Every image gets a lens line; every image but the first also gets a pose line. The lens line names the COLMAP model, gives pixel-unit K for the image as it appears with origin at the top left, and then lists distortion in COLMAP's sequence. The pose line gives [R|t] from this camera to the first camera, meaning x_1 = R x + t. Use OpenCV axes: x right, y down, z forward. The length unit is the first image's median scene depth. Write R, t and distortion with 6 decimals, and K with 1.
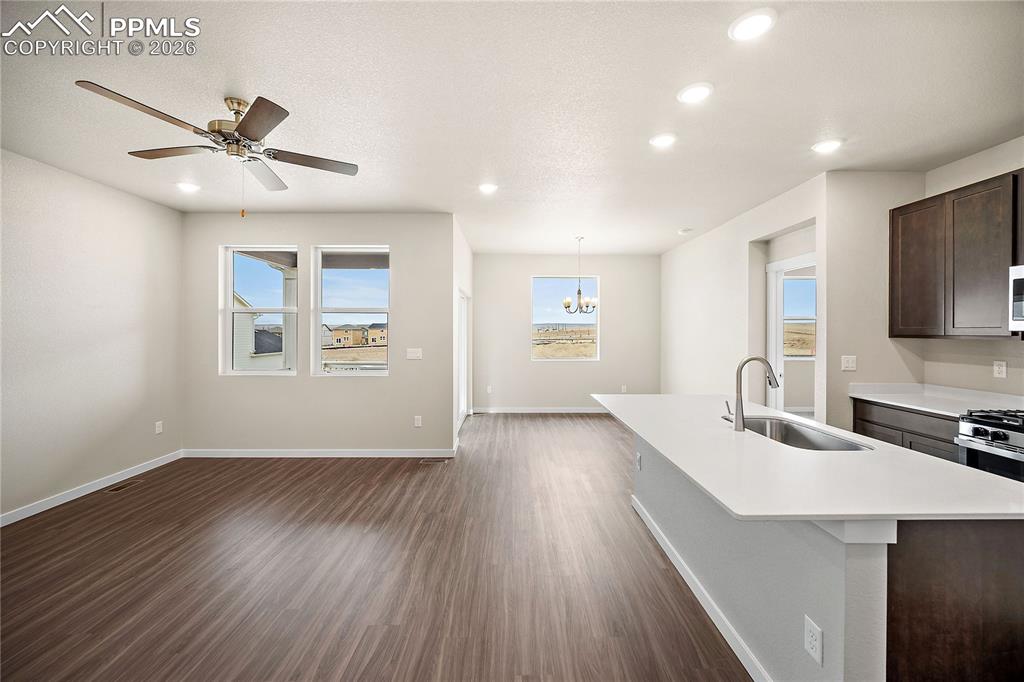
lens RADIAL K [[405.7, 0, 521.0], [0, 405.7, 330.4], [0, 0, 1]] dist [-0.009360, 0.001525]
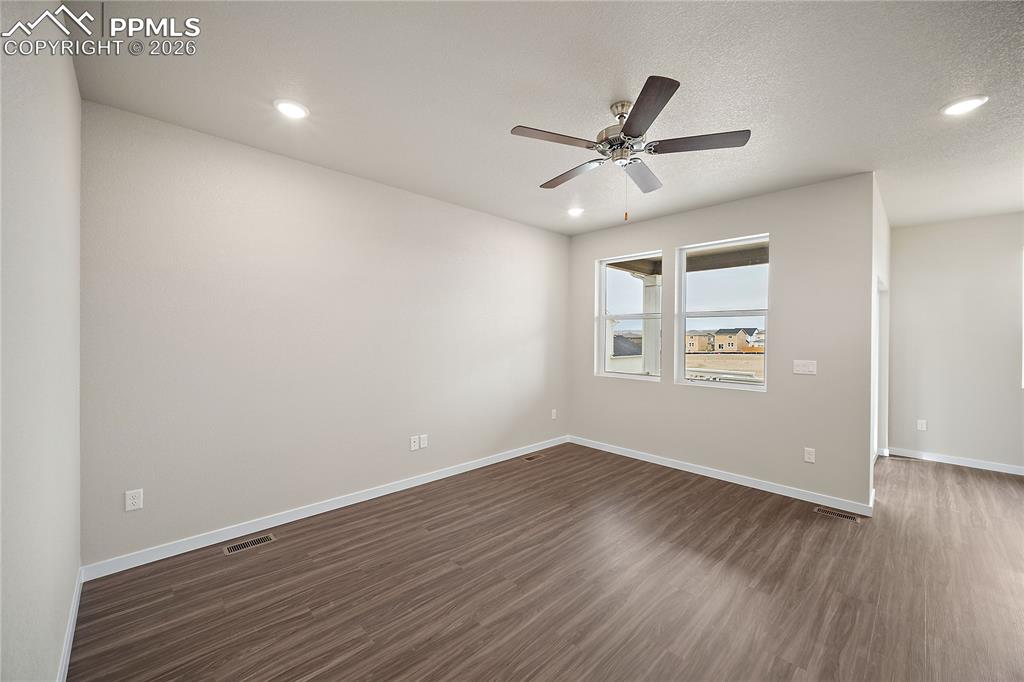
lens RADIAL K [[405.7, 0, 512.7], [0, 405.7, 339.2], [0, 0, 1]] dist [-0.009360, 0.001525]
pose [[0.680463, 0.011674, -0.732689, -0.102752], [-0.006051, 0.999929, 0.010312, 0.000176], [0.732757, -0.002584, 0.680485, 0.086152]]
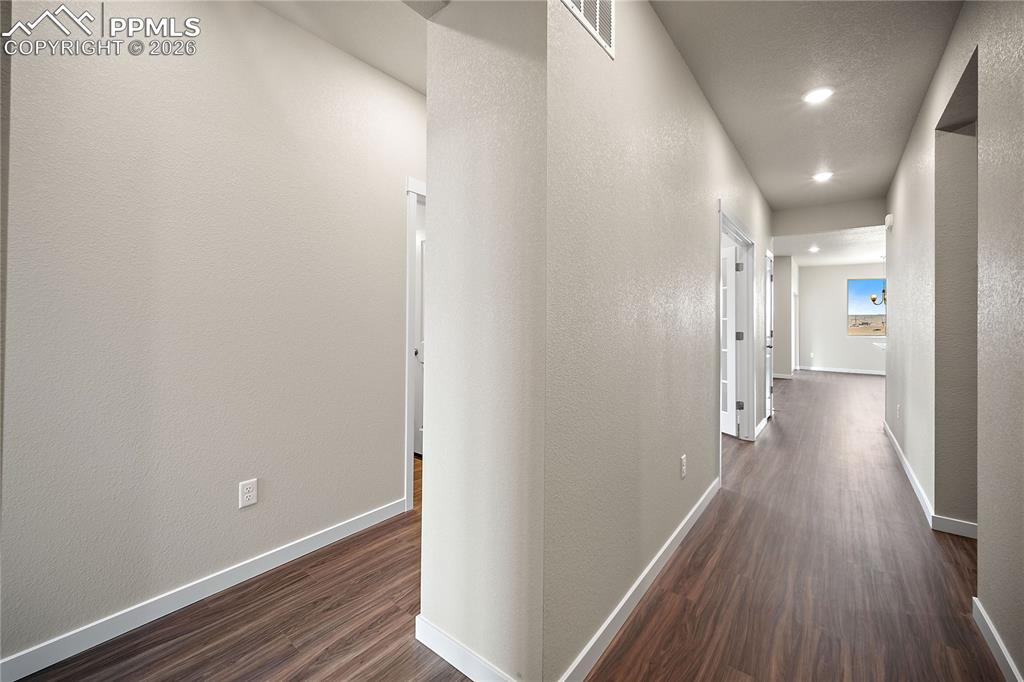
lens RADIAL K [[405.7, 0, 519.0], [0, 405.7, 330.5], [0, 0, 1]] dist [-0.009360, 0.001525]
pose [[0.774033, 0.001133, -0.633144, 0.064608], [0.007864, 0.999904, 0.011403, 0.048961], [0.633096, -0.013805, 0.773950, -1.771519]]
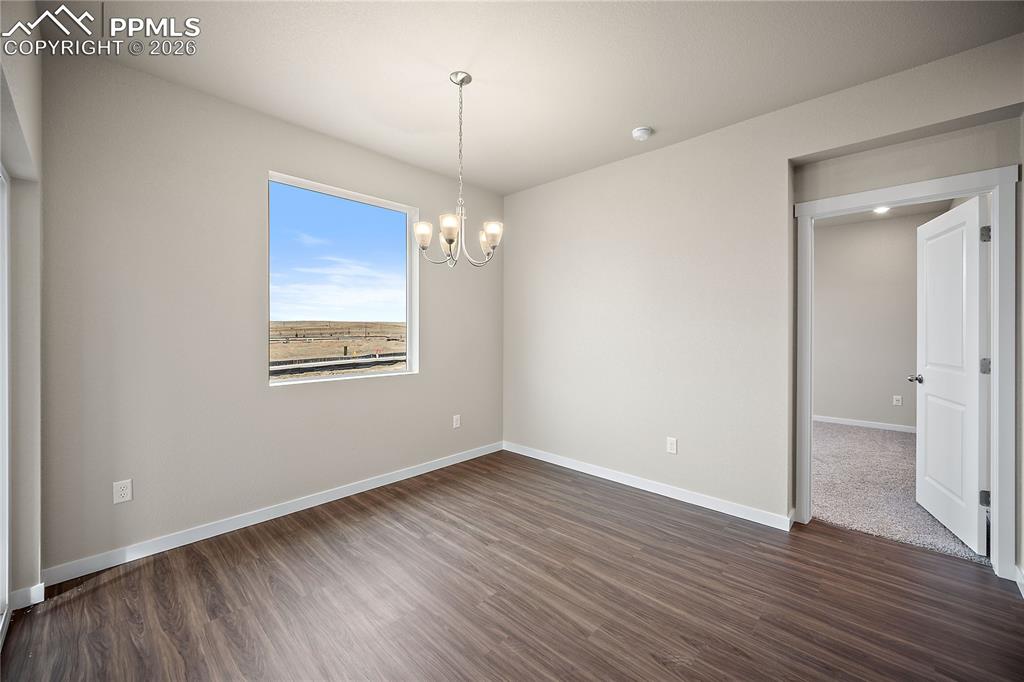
lens RADIAL K [[405.7, 0, 511.0], [0, 405.7, 331.6], [0, 0, 1]] dist [-0.009360, 0.001525]
pose [[0.700224, -0.000591, 0.713923, -0.175774], [-0.003897, 0.999982, 0.004650, 0.039042], [-0.713913, -0.006038, 0.700209, 1.111306]]
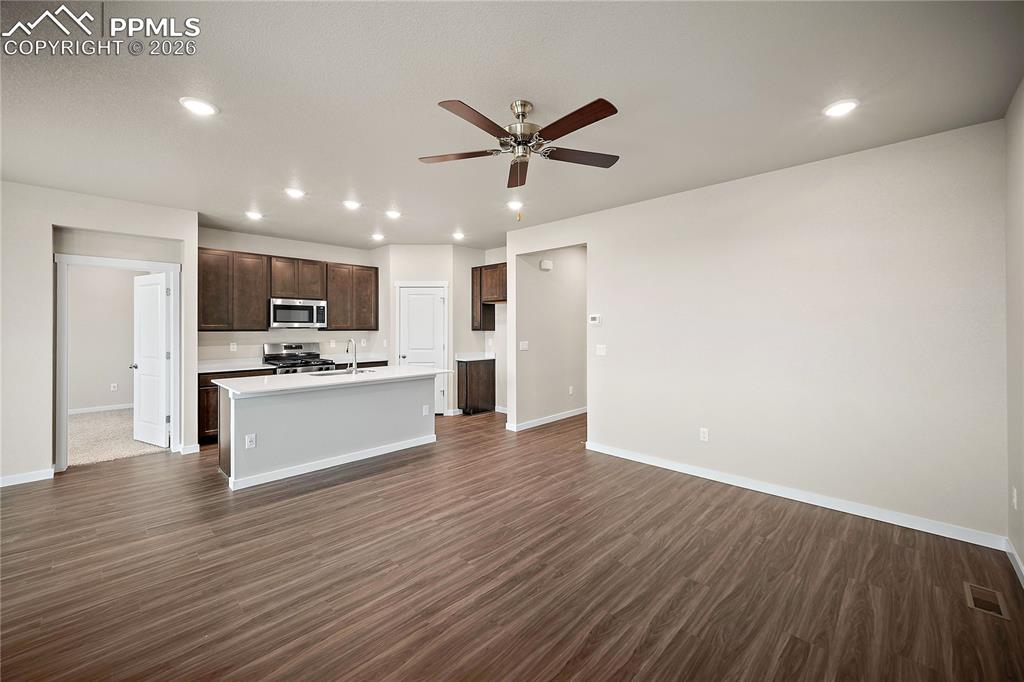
lens RADIAL K [[405.7, 0, 521.5], [0, 405.7, 323.0], [0, 0, 1]] dist [-0.009360, 0.001525]
pose [[-0.719817, 0.008288, 0.694115, -0.950079], [0.002053, 0.999950, -0.009810, 0.002187], [-0.694161, -0.005637, -0.719797, 1.167646]]
